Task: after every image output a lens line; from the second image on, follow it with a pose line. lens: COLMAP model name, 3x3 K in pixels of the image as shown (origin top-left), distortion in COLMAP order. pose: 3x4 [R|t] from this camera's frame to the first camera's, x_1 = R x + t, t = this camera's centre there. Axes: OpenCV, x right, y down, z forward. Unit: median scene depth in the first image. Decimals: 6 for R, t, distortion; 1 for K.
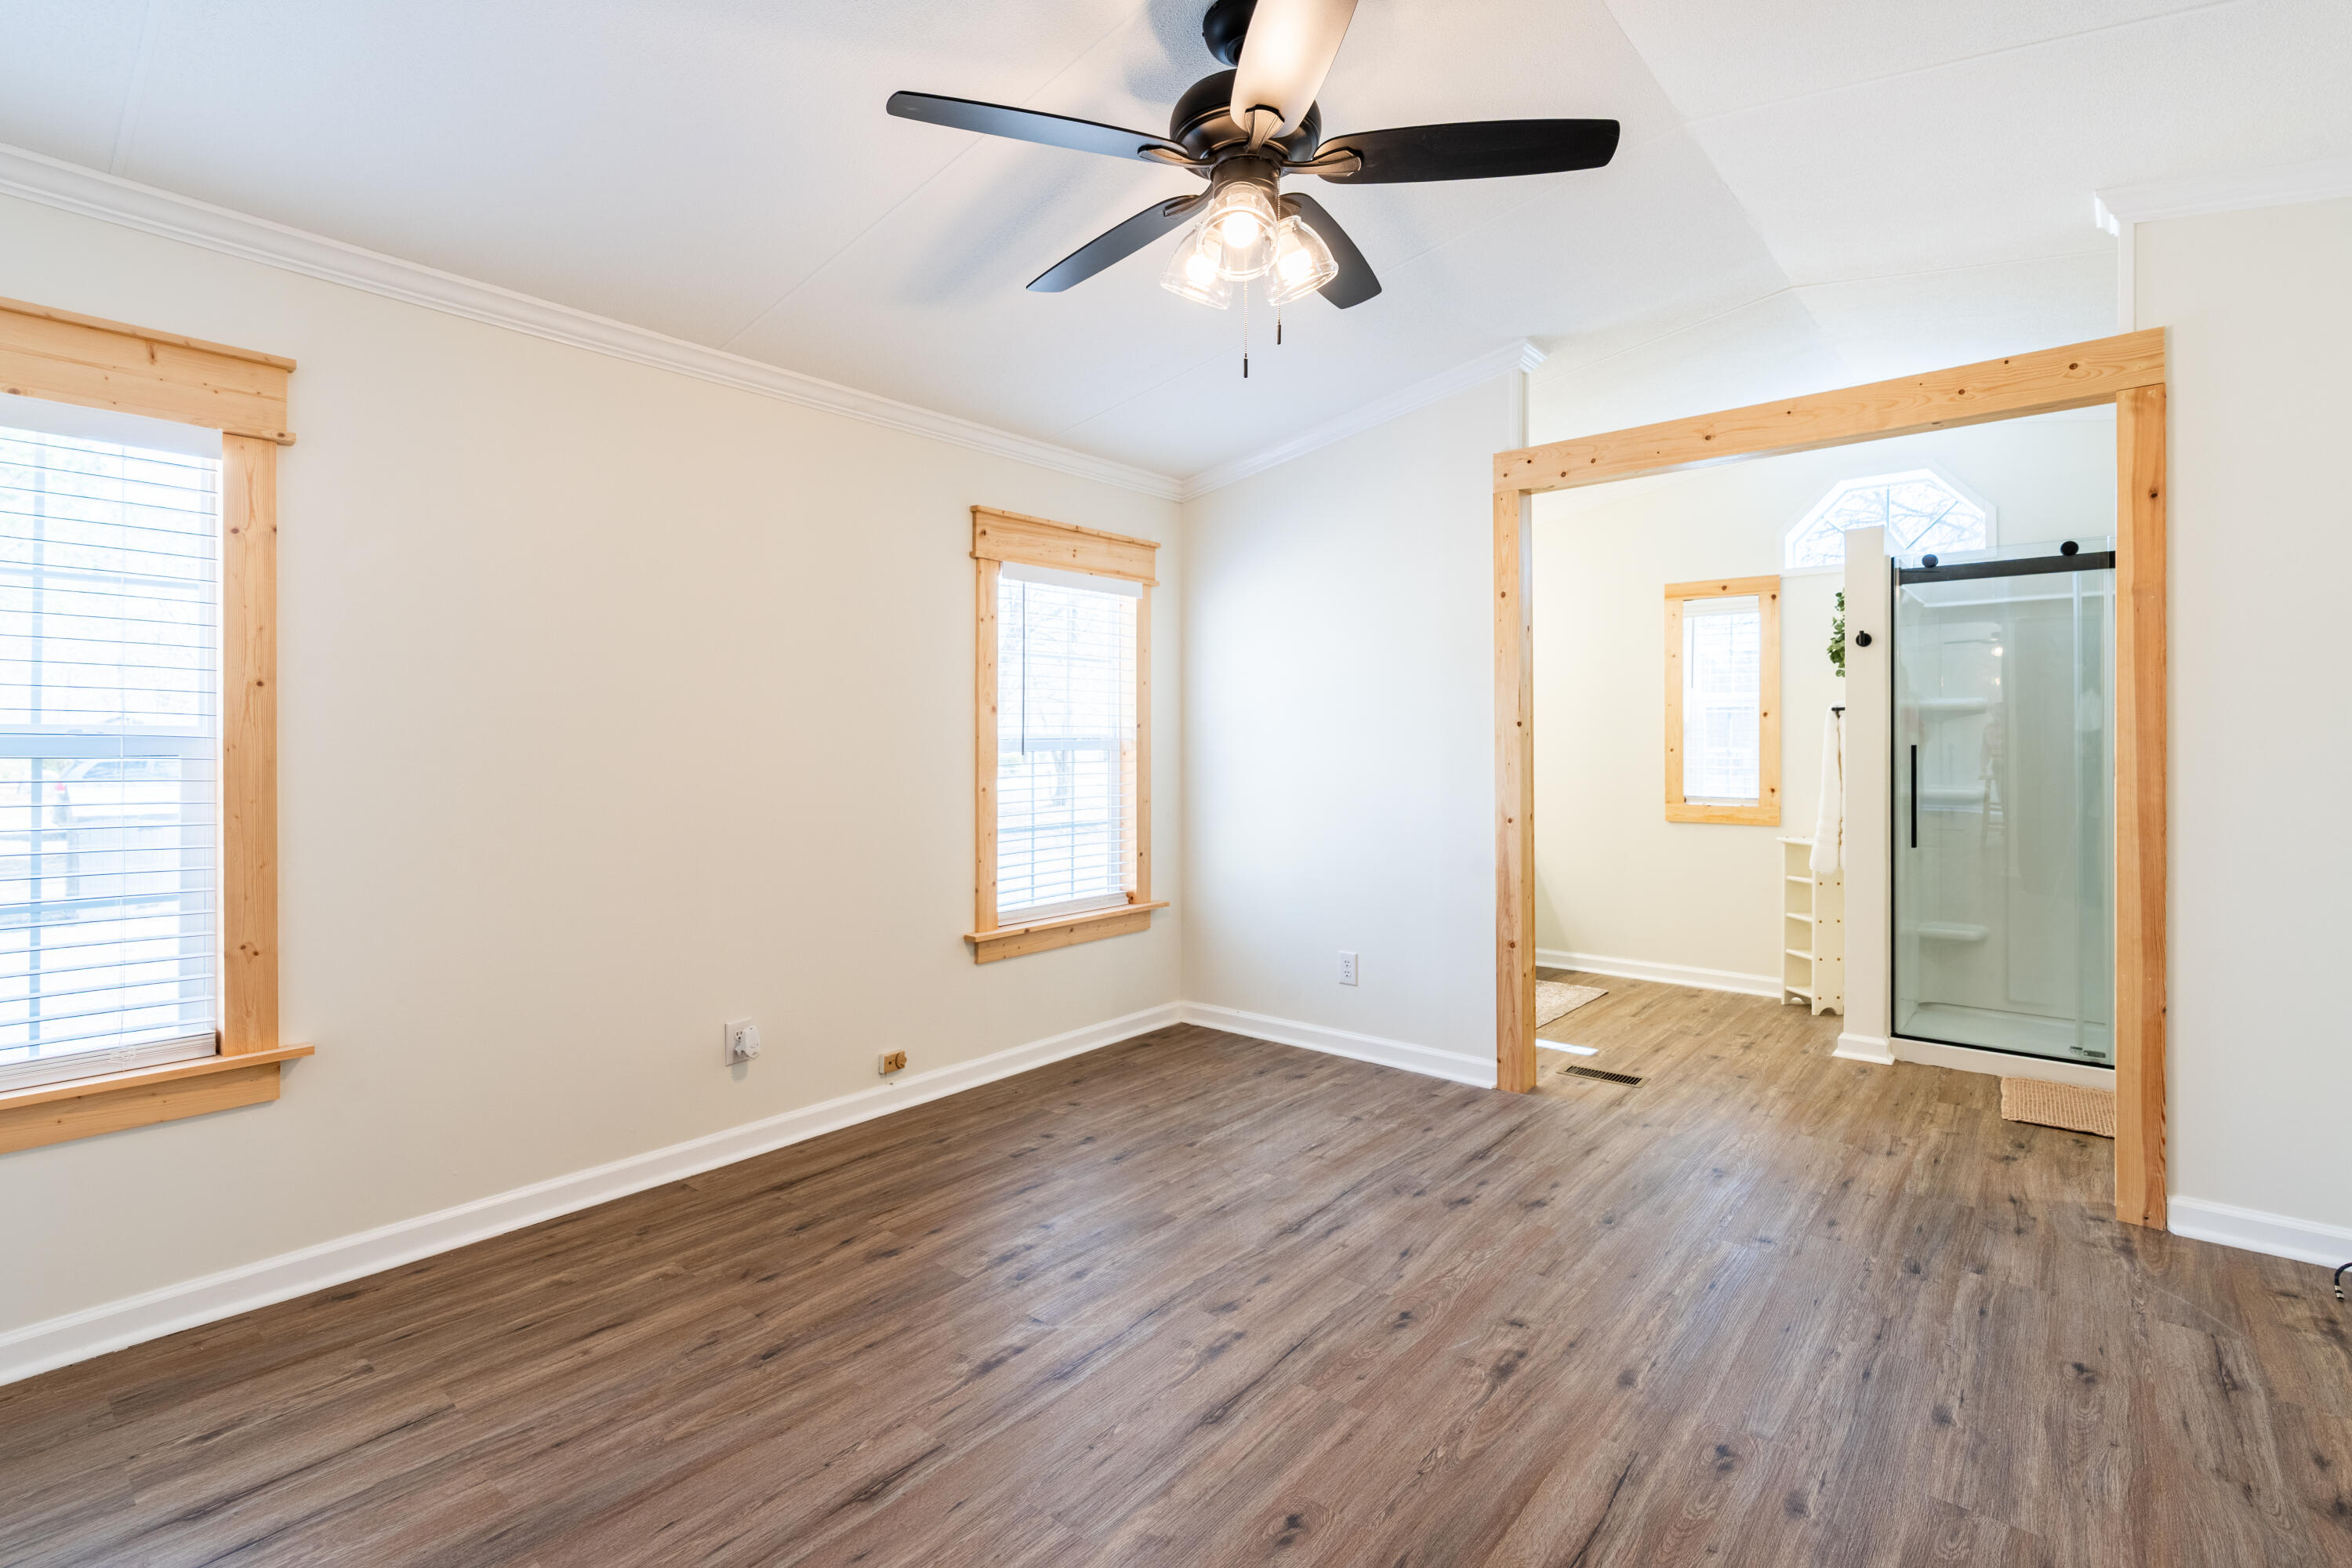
lens RADIAL K [[1065.2, 0, 1175.5], [0, 1065.2, 748.5], [0, 0, 1]] dist [-0.010093, 0.003747]
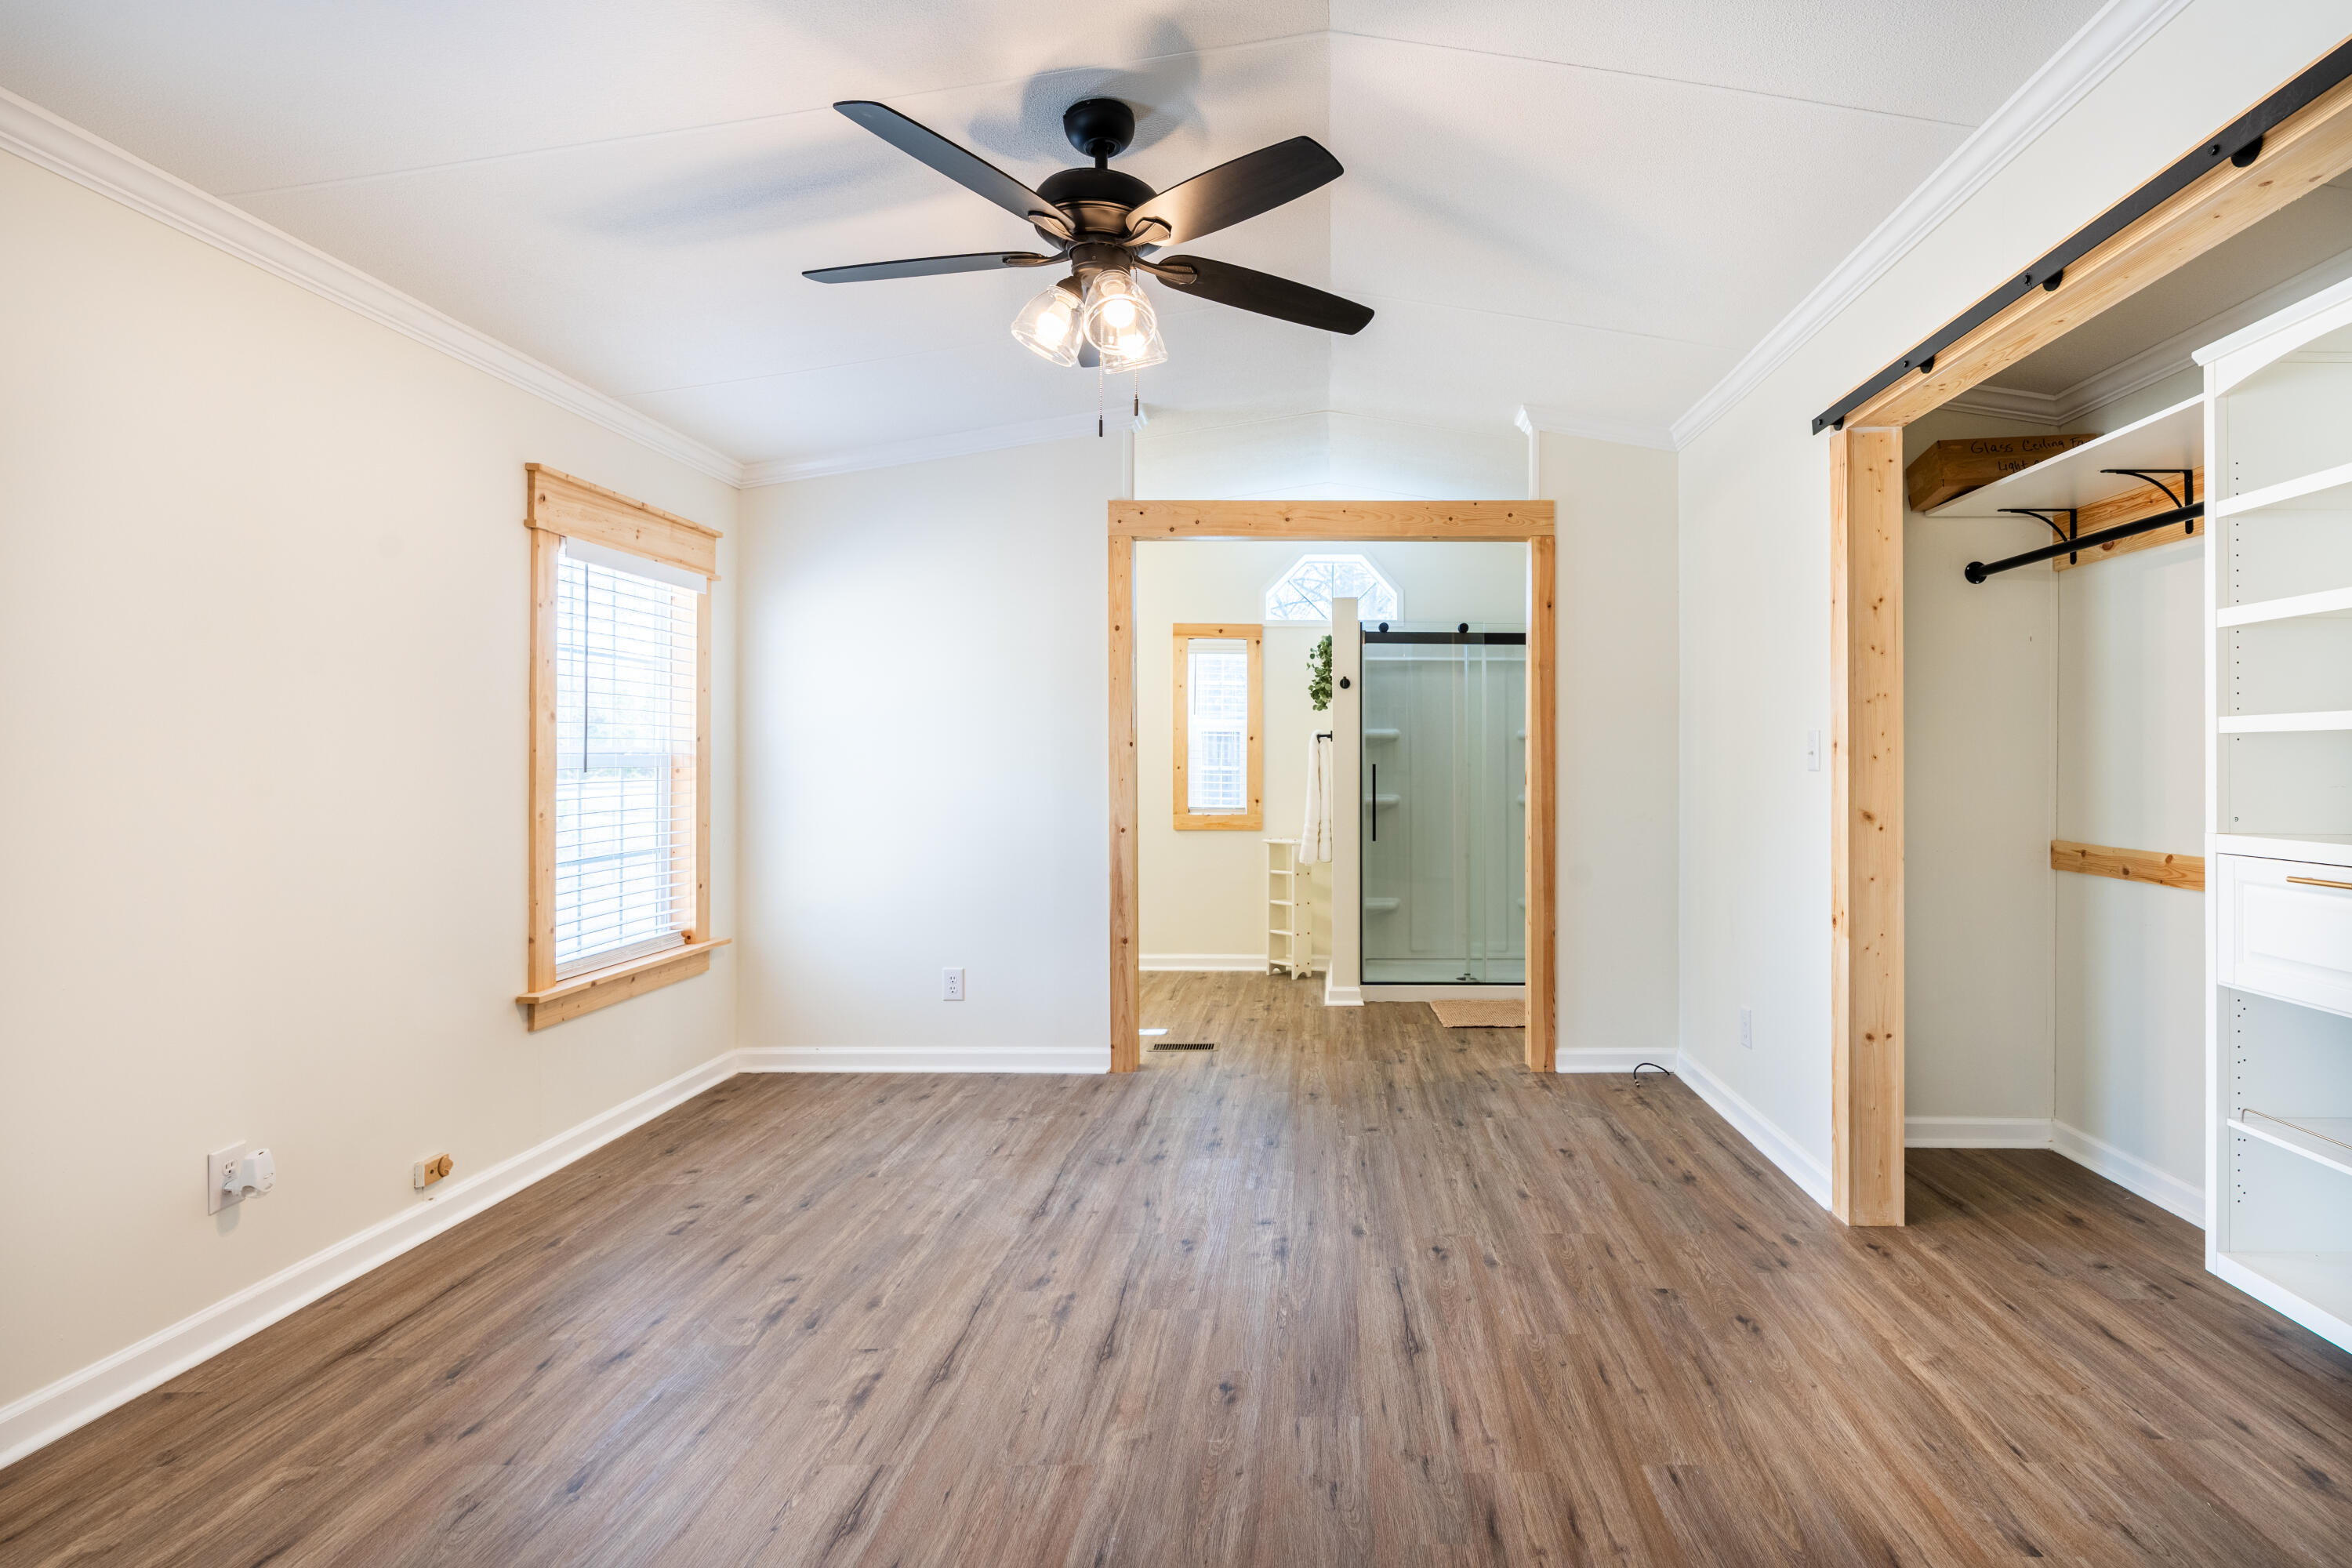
lens RADIAL K [[1102.3, 0, 1334.5], [0, 1102.3, 761.5], [0, 0, 1]] dist [-0.014213, 0.004772]
pose [[0.760371, 0.005227, 0.649468, -0.267054], [-0.002249, 0.999983, -0.005415, 0.001213], [-0.649485, 0.002657, 0.760370, -0.026057]]
